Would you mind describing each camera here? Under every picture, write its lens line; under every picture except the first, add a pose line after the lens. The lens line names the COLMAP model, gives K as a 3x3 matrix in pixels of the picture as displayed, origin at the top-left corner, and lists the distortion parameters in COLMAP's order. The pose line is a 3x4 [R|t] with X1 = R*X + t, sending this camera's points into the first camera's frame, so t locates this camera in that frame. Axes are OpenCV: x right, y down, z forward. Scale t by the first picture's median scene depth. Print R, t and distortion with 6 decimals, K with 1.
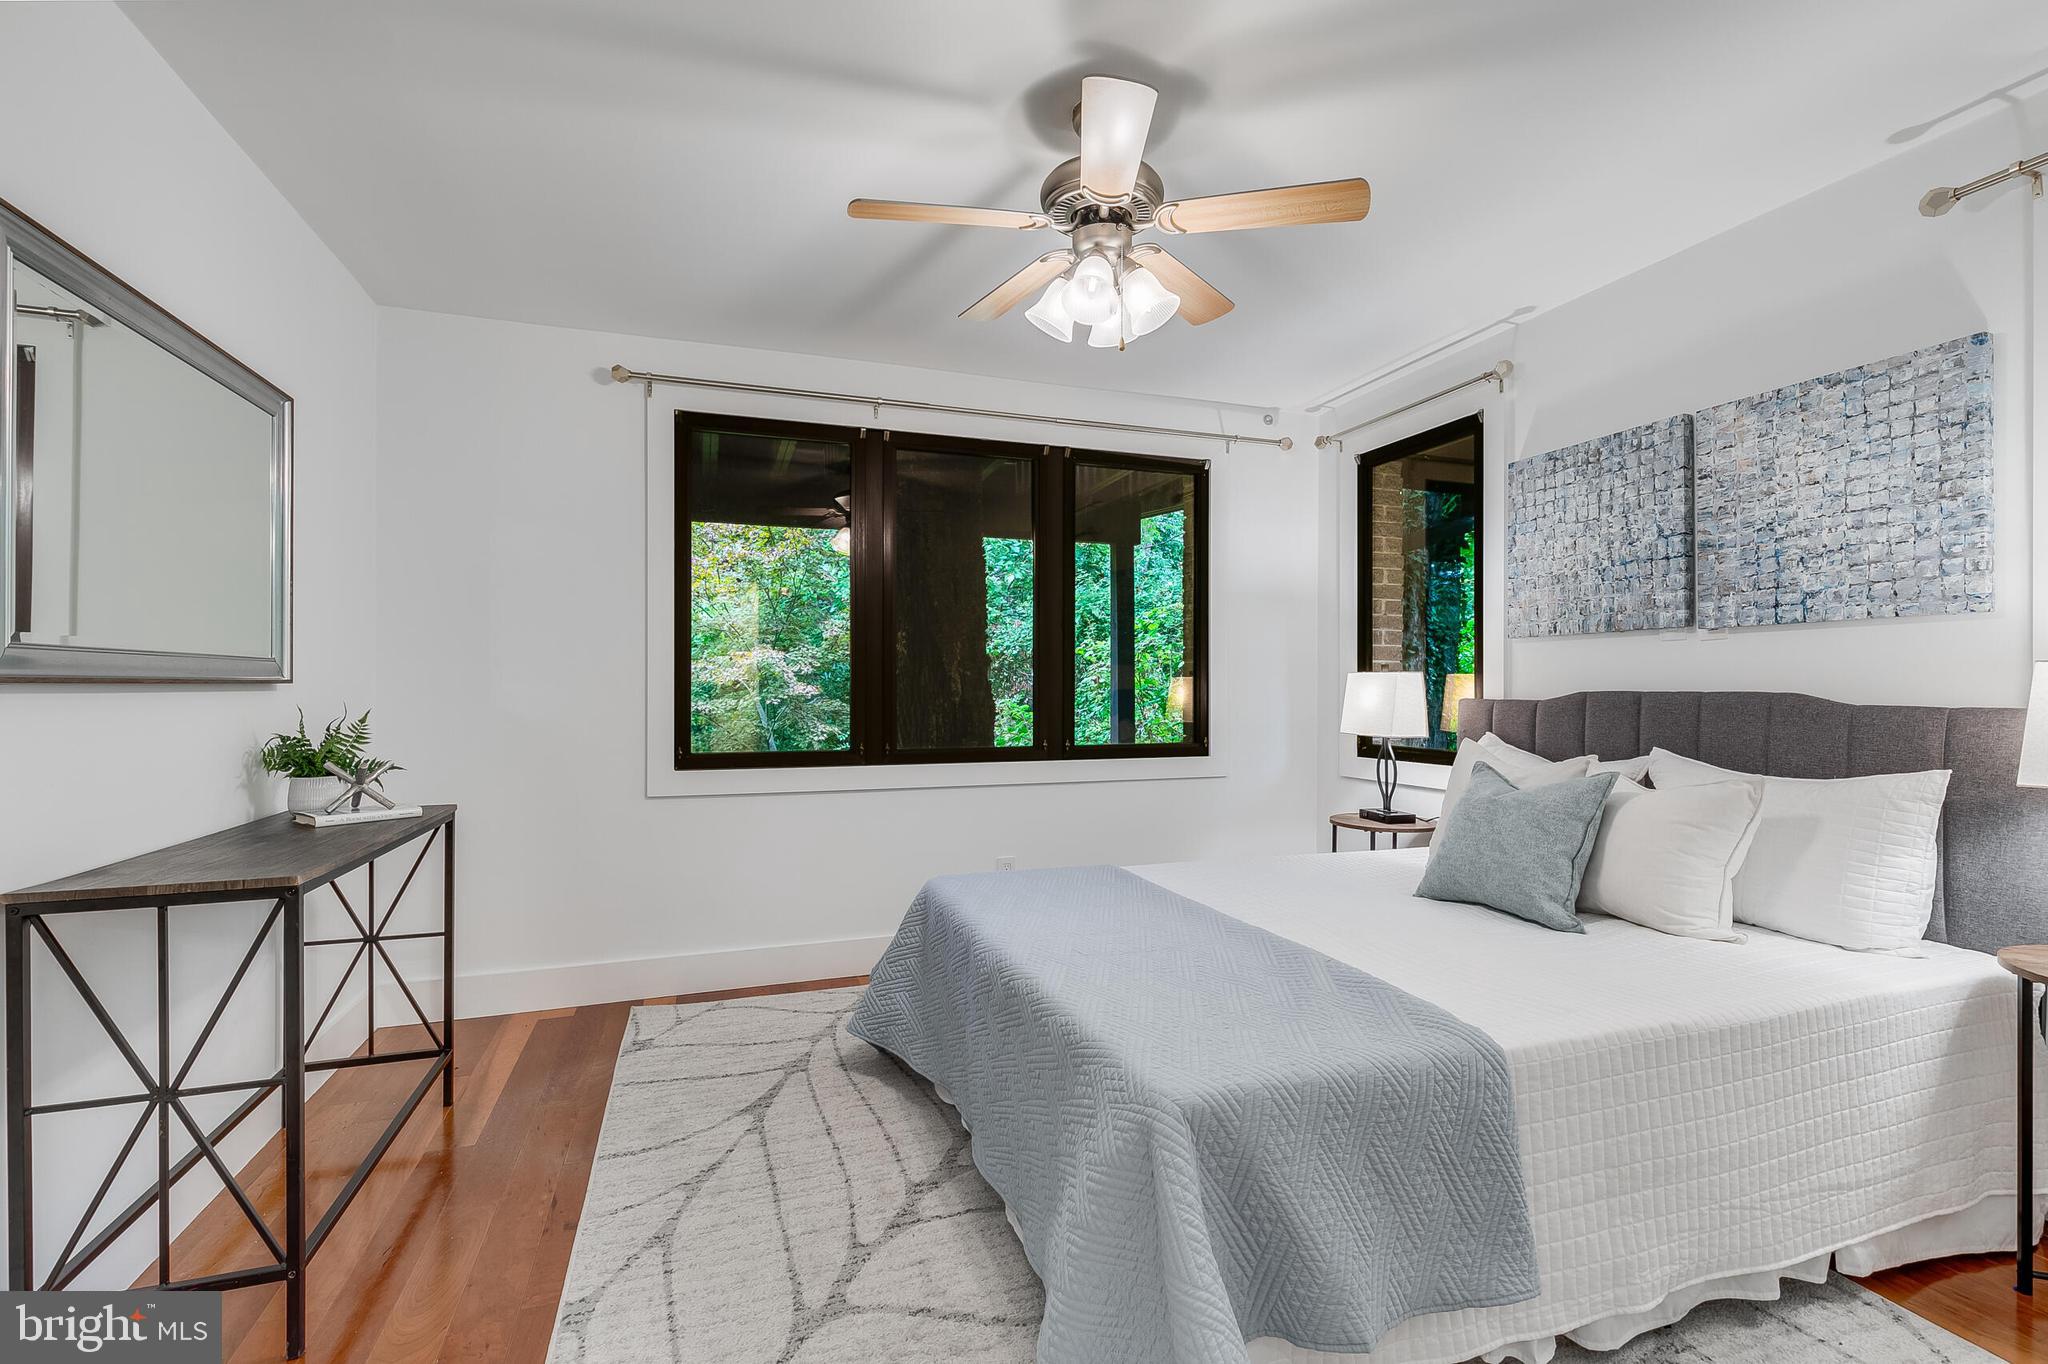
lens RADIAL K [[921.1, 0, 1025.8], [0, 921.1, 672.3], [0, 0, 1]] dist [0.008492, -0.001713]
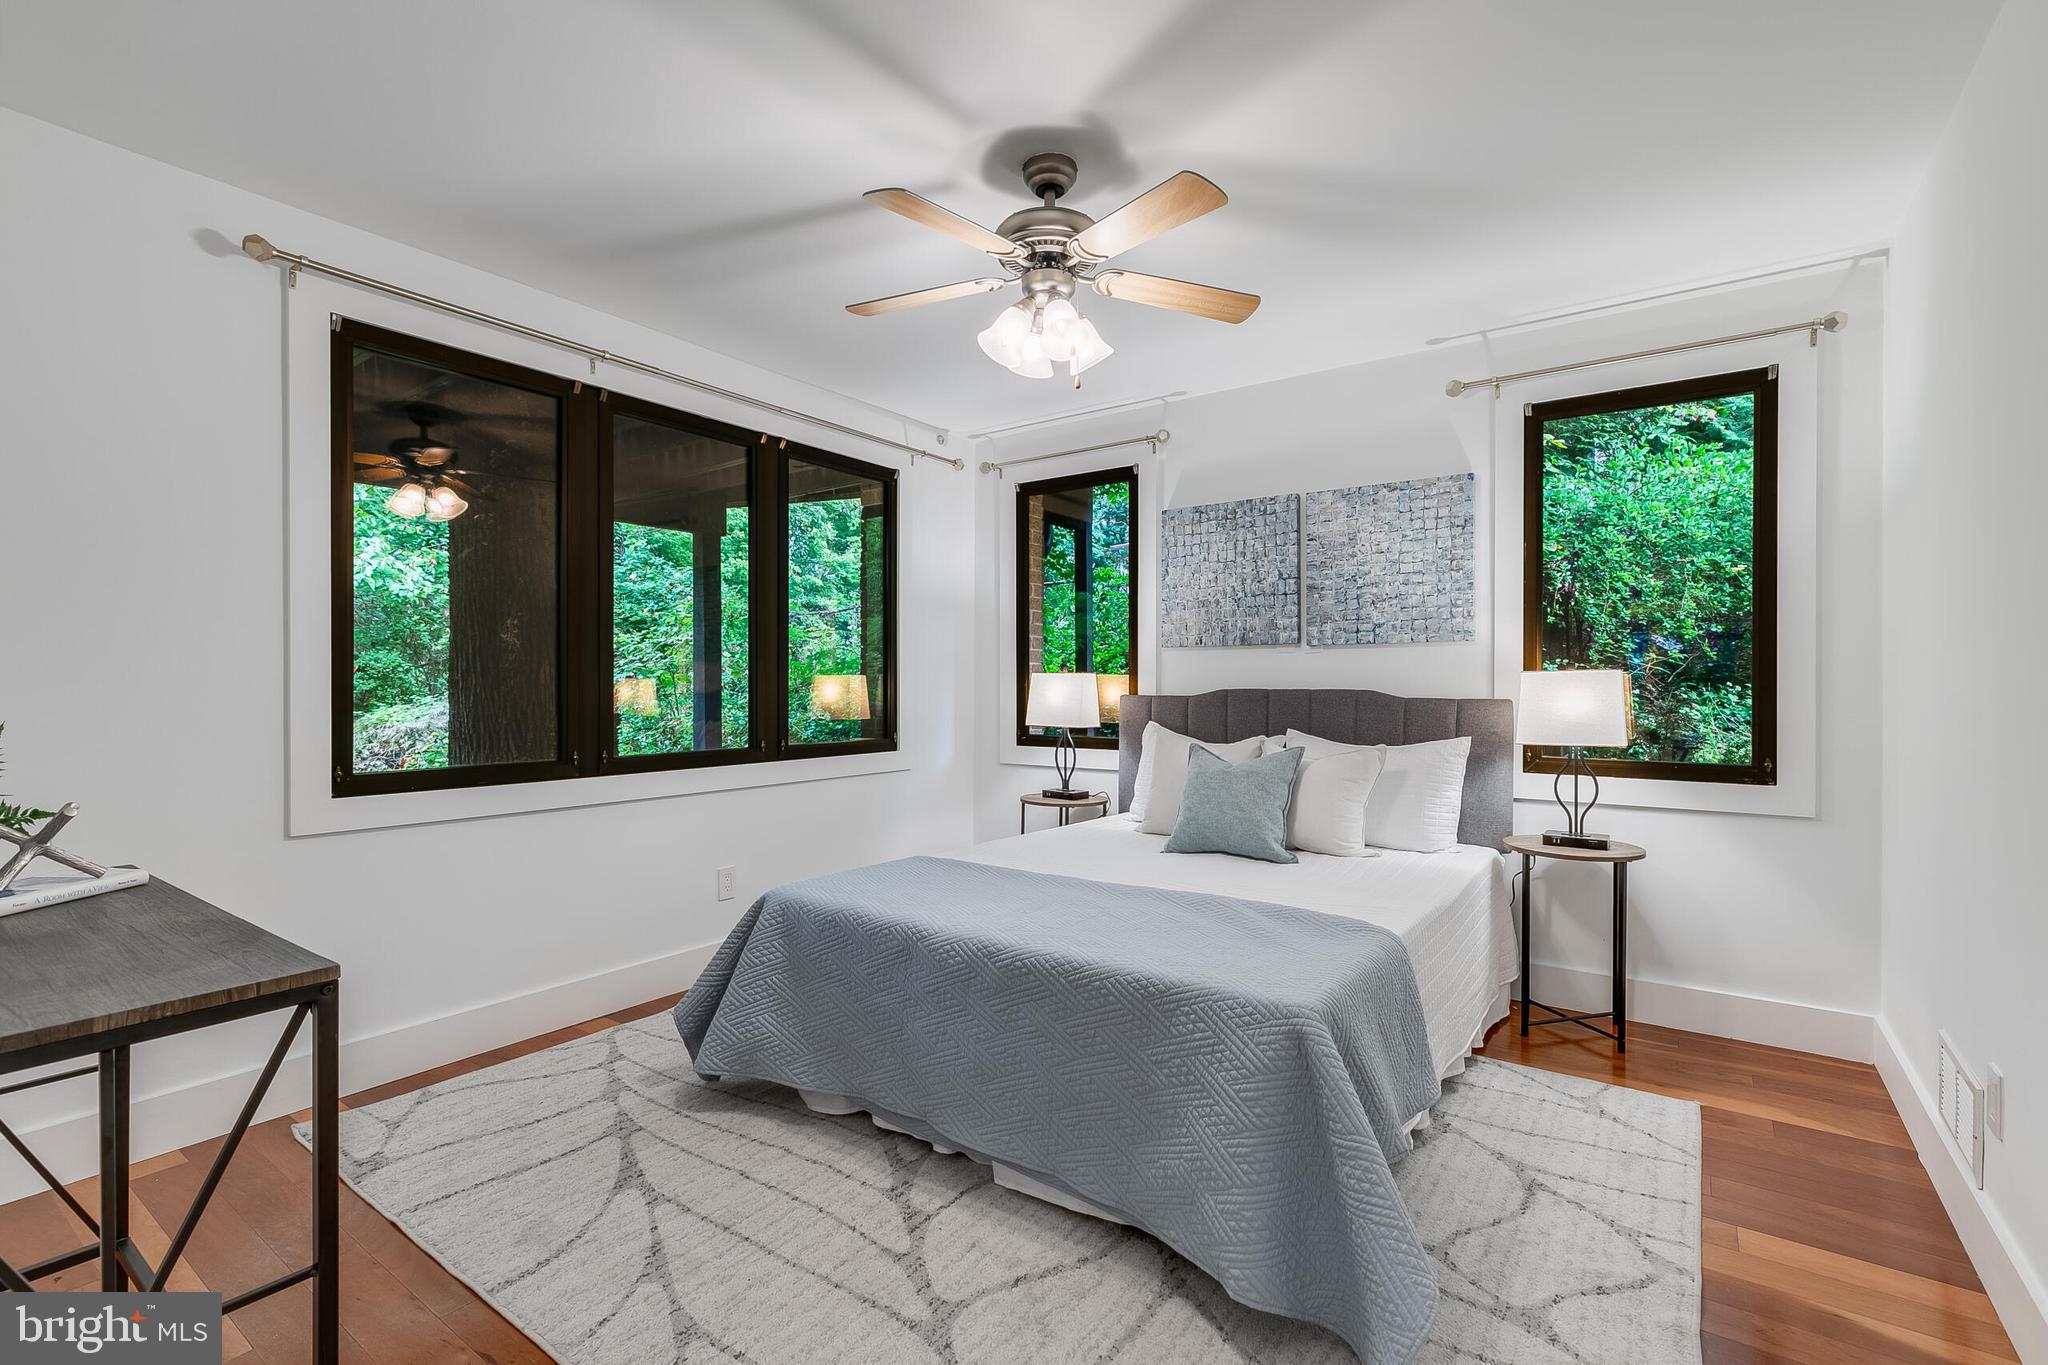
lens RADIAL K [[921.1, 0, 1022.6], [0, 921.1, 669.4], [0, 0, 1]] dist [0.008492, -0.001713]
pose [[0.818098, 0.009909, 0.574994, -0.426001], [-0.010129, 0.999945, -0.002821, -0.001216], [-0.574990, -0.003516, 0.818153, 0.081923]]
